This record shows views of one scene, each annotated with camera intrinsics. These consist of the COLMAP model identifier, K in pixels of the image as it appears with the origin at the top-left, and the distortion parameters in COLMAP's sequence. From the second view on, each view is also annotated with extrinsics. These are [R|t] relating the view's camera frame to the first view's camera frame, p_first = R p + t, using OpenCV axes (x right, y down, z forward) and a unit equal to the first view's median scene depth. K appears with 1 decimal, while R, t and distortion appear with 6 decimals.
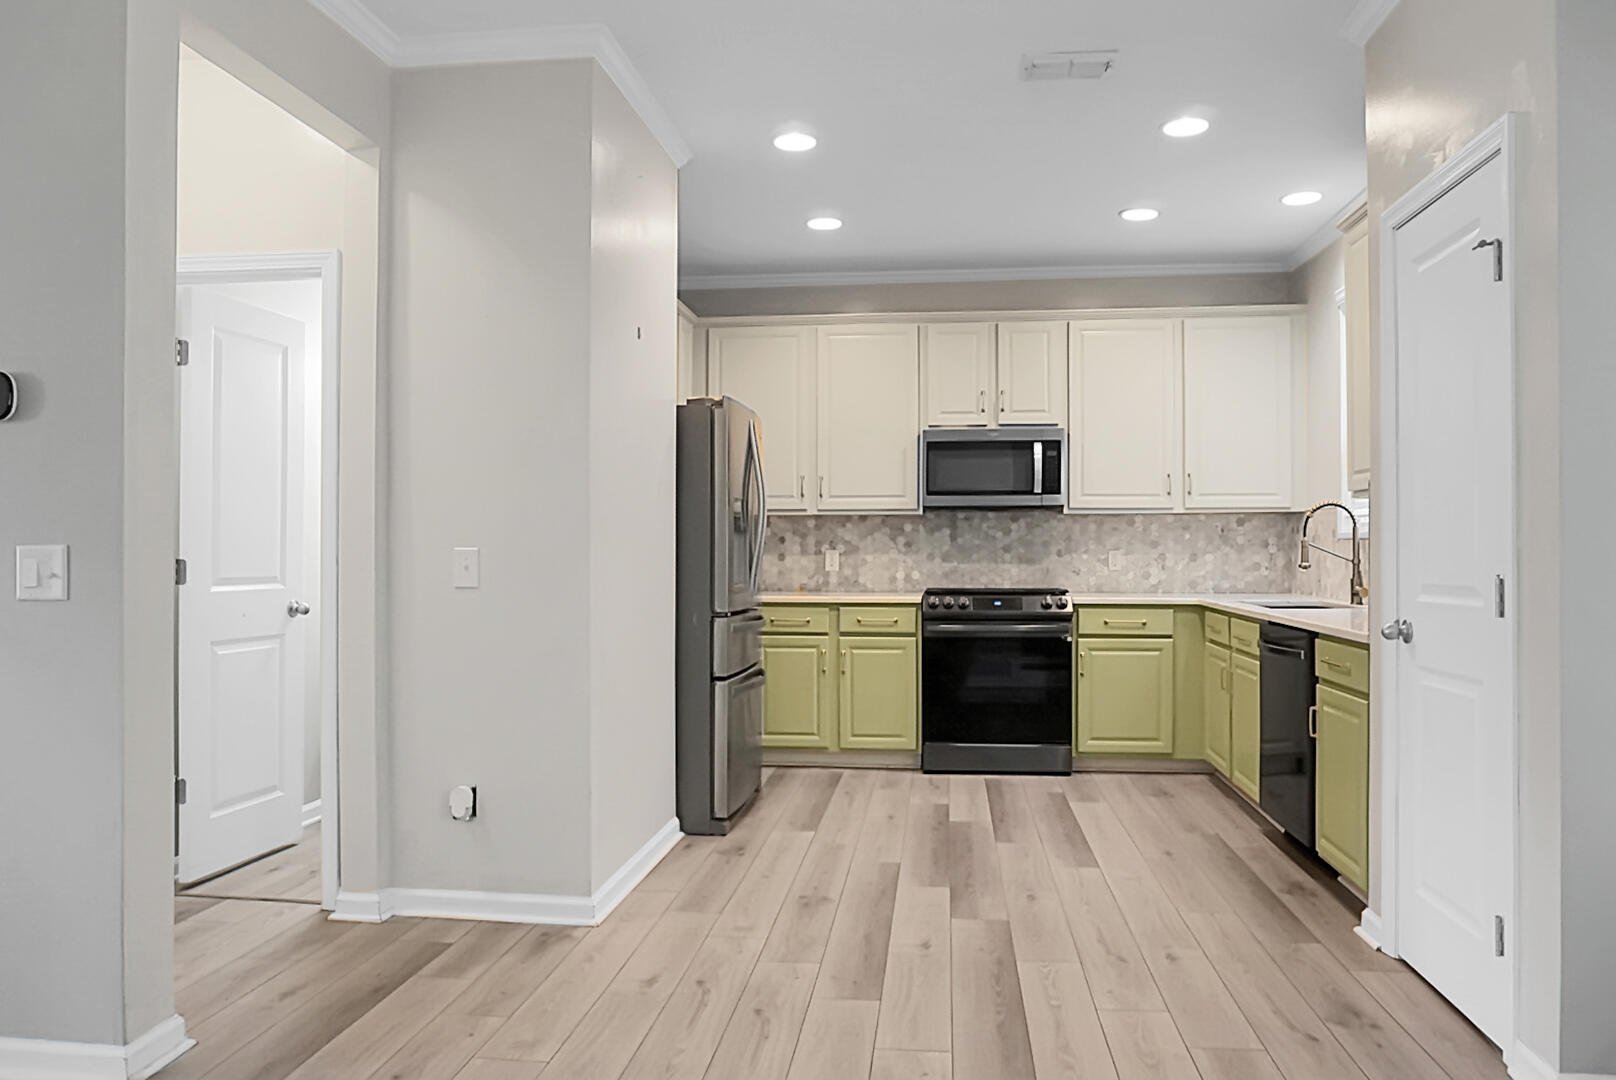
lens RADIAL K [[1068.9, 0, 810.2], [0, 1068.9, 545.4], [0, 0, 1]] dist [-0.044269, 0.008568]
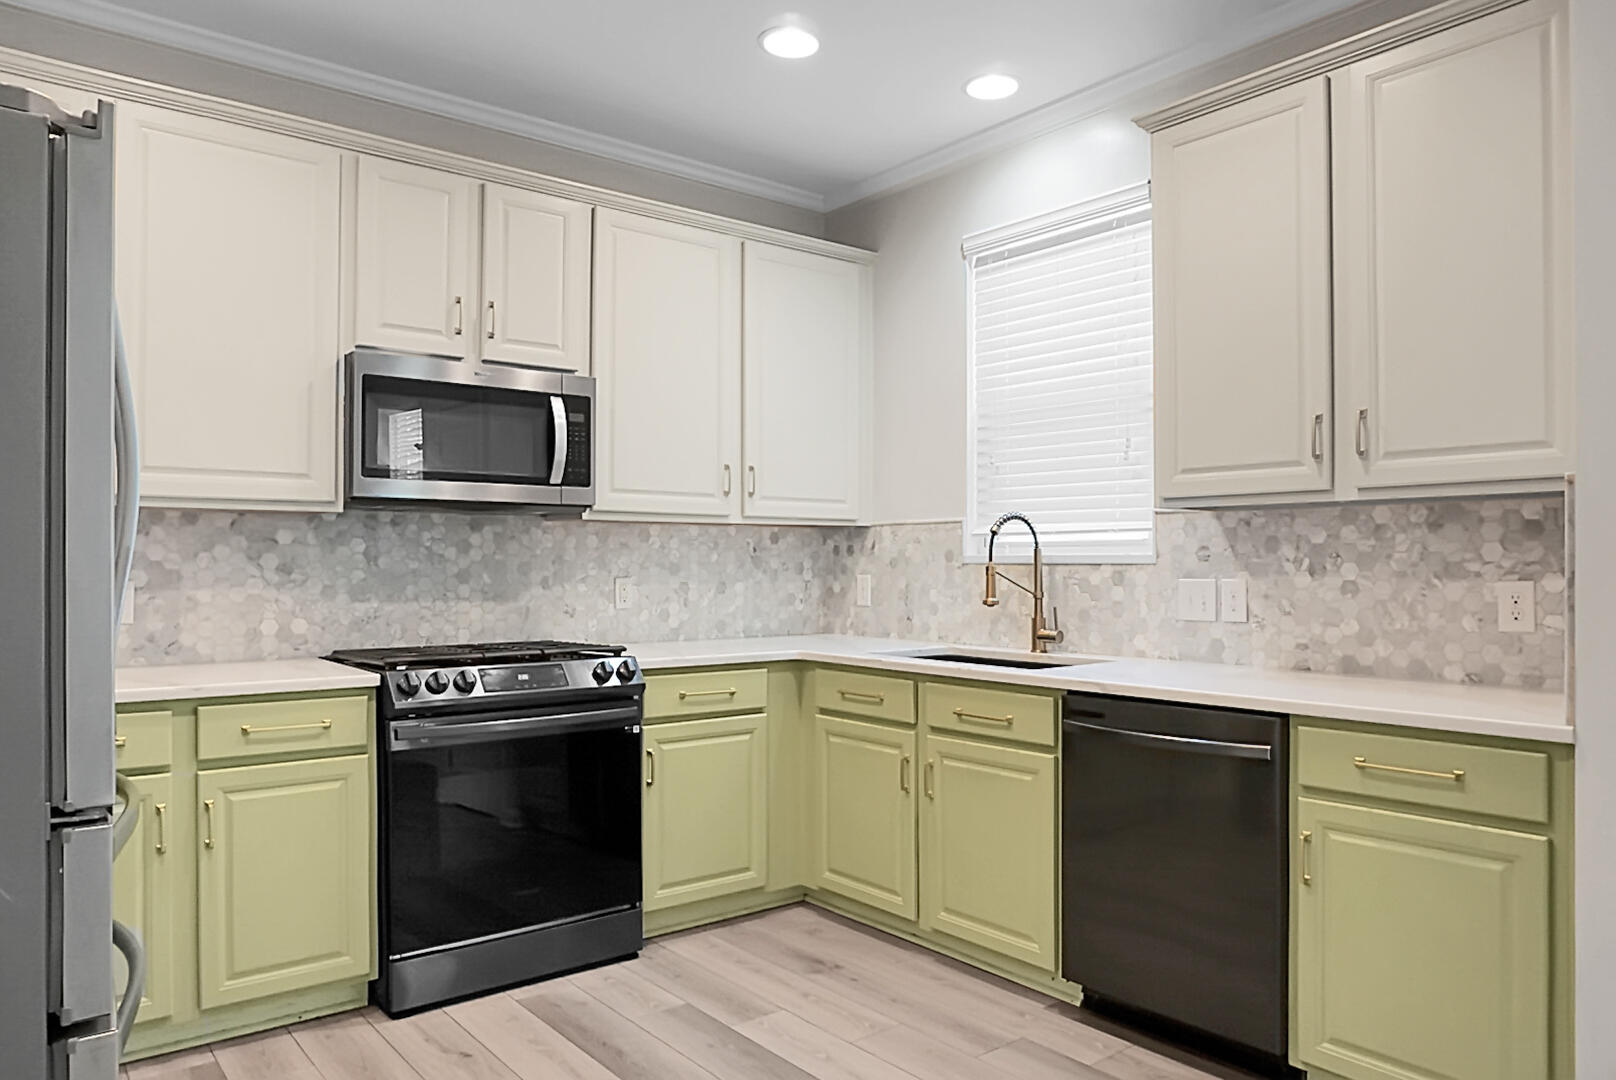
lens RADIAL K [[1068.9, 0, 781.1], [0, 1068.9, 562.5], [0, 0, 1]] dist [-0.044269, 0.008568]
pose [[0.708938, 0.002907, 0.705265, -0.114240], [-0.003445, 0.999994, -0.000659, -0.004988], [-0.705263, -0.001962, 0.708943, 0.495129]]
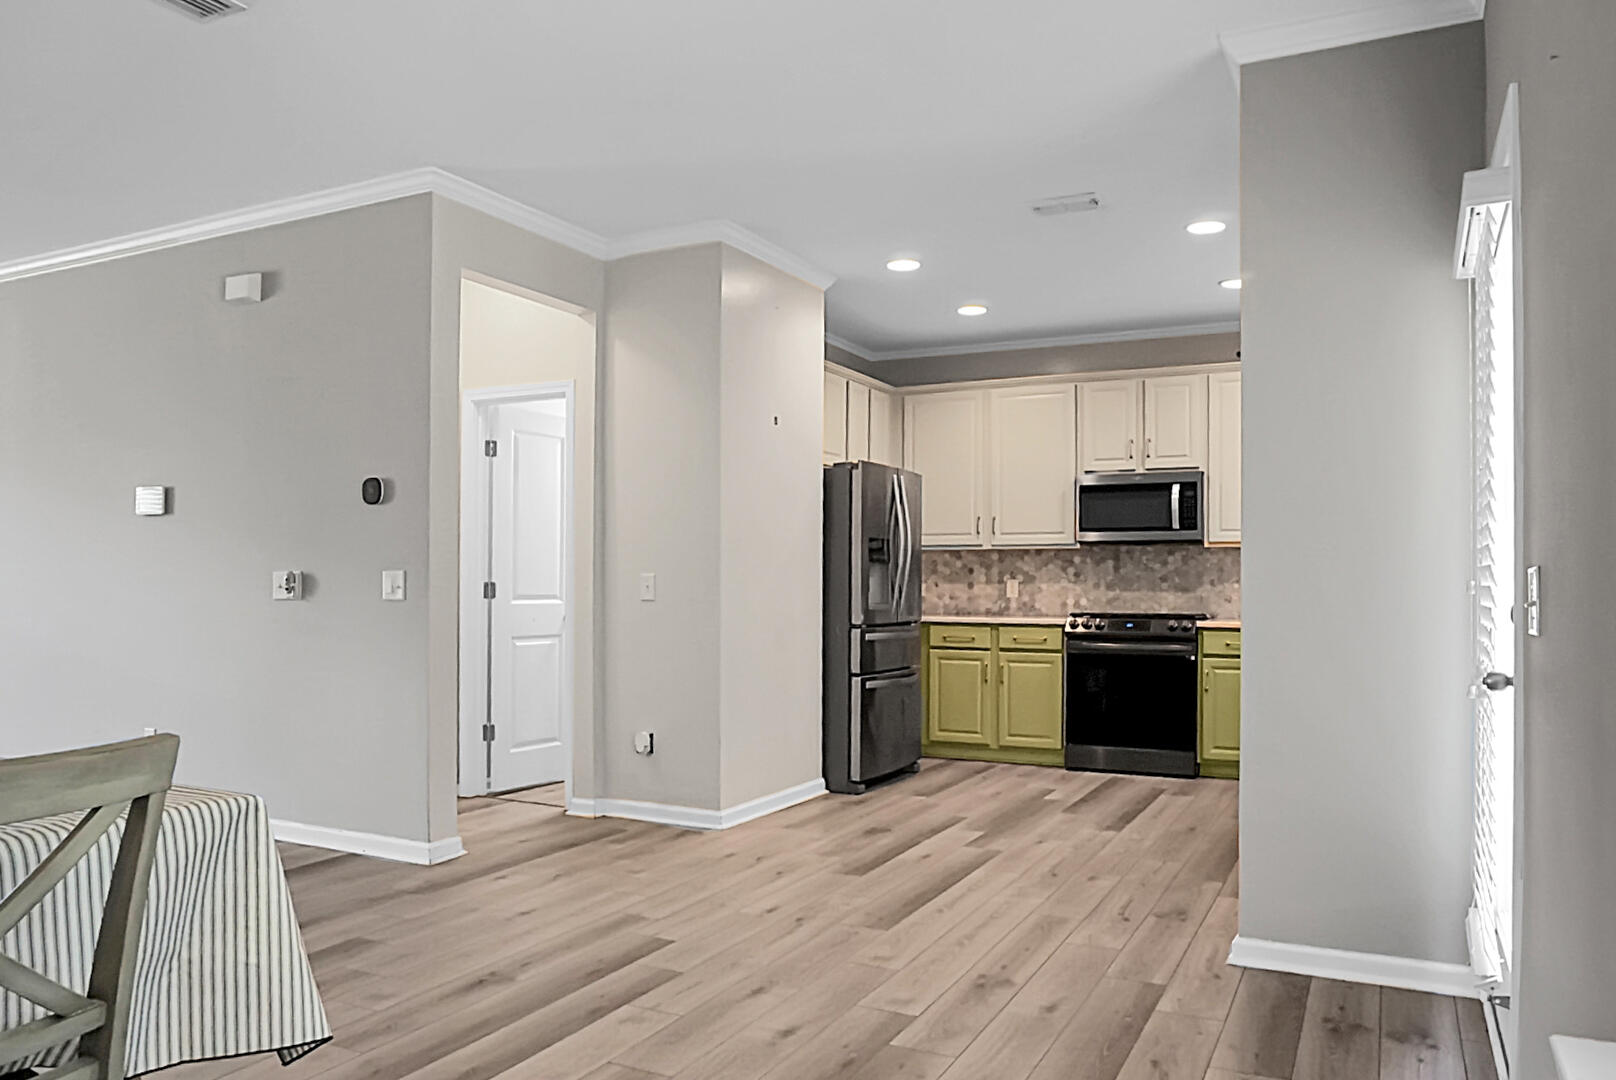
lens RADIAL K [[1108.2, 0, 805.9], [0, 1108.2, 576.7], [0, 0, 1]] dist [-0.056391, 0.000827]
pose [[0.939202, 0.001781, -0.343361, 0.245609], [-0.002858, 0.999992, -0.002632, 0.005623], [0.343354, 0.003453, 0.939200, -0.227437]]
